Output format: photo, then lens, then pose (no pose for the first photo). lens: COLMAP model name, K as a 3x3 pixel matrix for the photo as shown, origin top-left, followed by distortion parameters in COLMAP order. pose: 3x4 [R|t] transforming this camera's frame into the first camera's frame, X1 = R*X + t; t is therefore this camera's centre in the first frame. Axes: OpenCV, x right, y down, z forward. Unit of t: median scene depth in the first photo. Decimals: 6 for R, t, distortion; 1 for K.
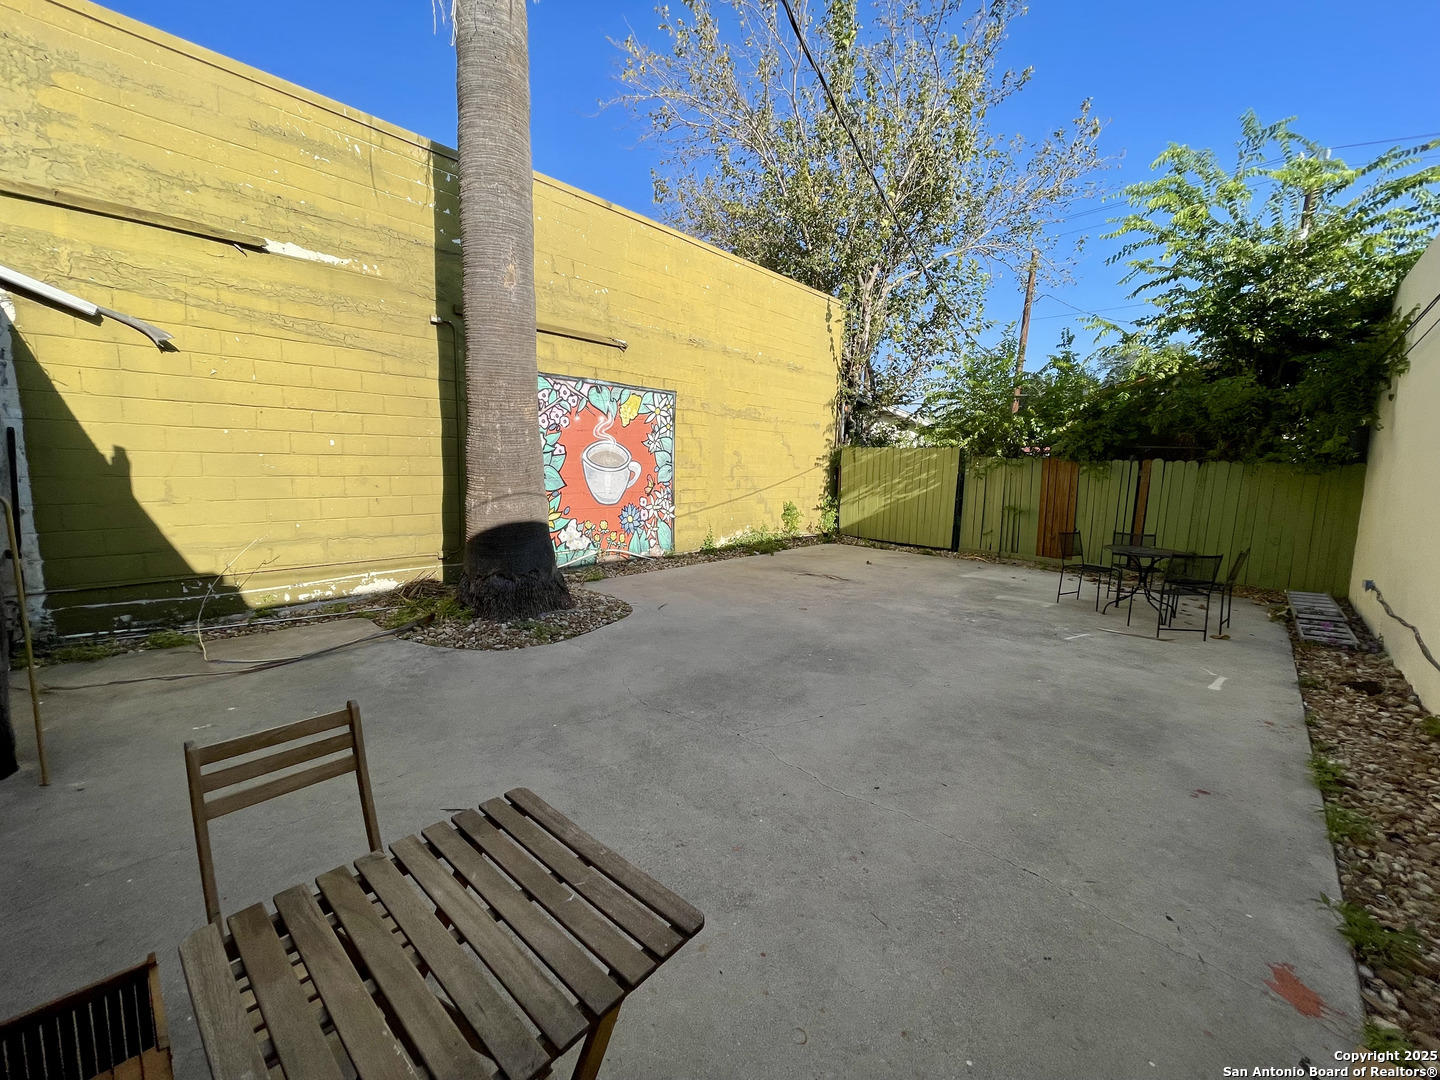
lens RADIAL K [[575.0, 0, 720.0], [0, 575.0, 540.0], [0, 0, 1]] dist [0.009917, 0.000004]
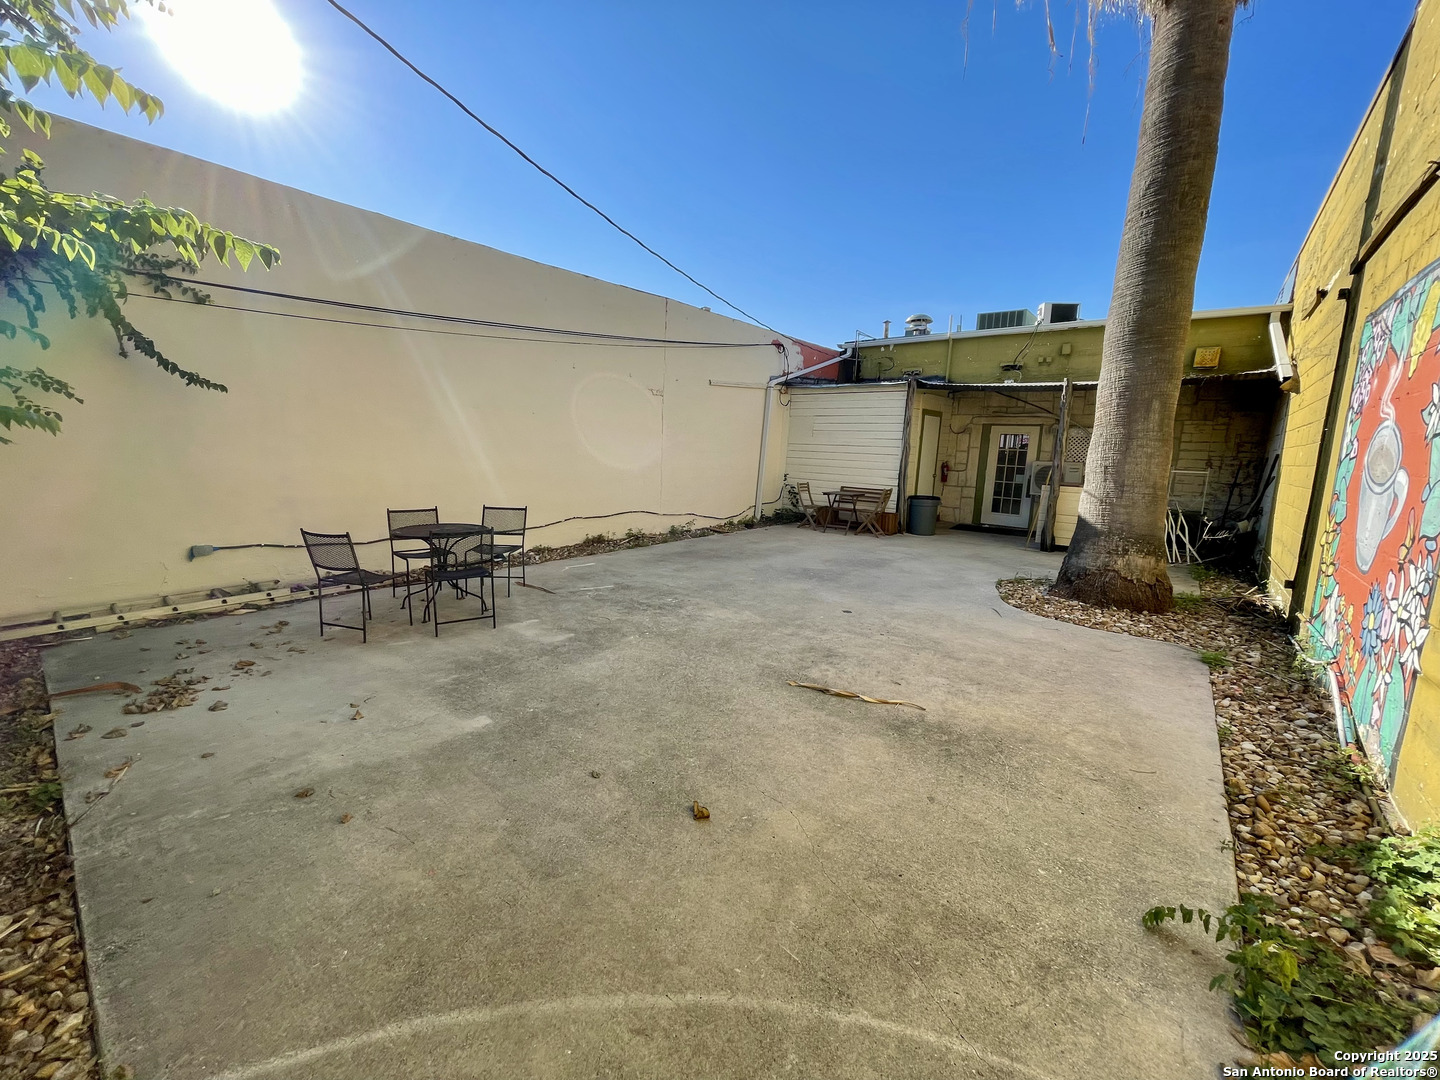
lens RADIAL K [[575.0, 0, 720.0], [0, 575.0, 540.0], [0, 0, 1]] dist [0.009917, 0.000004]
pose [[-0.996822, -0.053029, -0.059443, 0.307809], [-0.068245, 0.953391, 0.293919, -0.182117], [0.041086, 0.297041, -0.953980, 1.415906]]
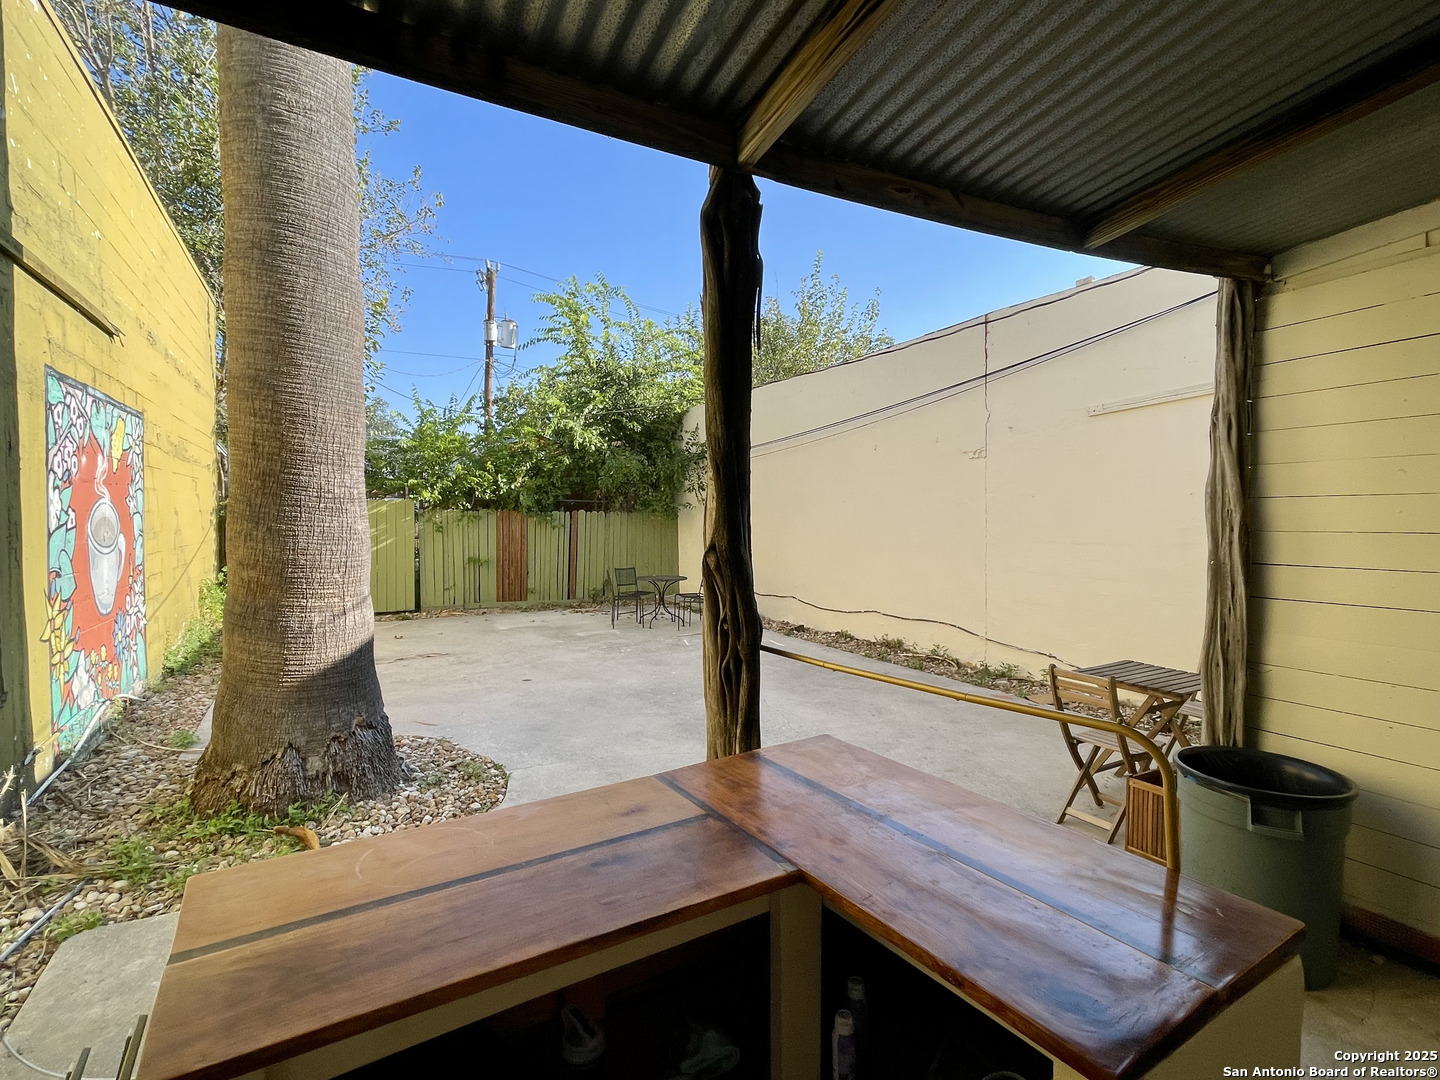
lens RADIAL K [[680.5, 0, 720.0], [0, 680.5, 540.0], [0, 0, 1]] dist [0.002074, 0.000083]
pose [[0.329161, -0.061436, 0.942273, -0.622495], [0.134774, 0.990722, 0.017515, -0.066302], [-0.934606, 0.121229, 0.334387, 0.240433]]
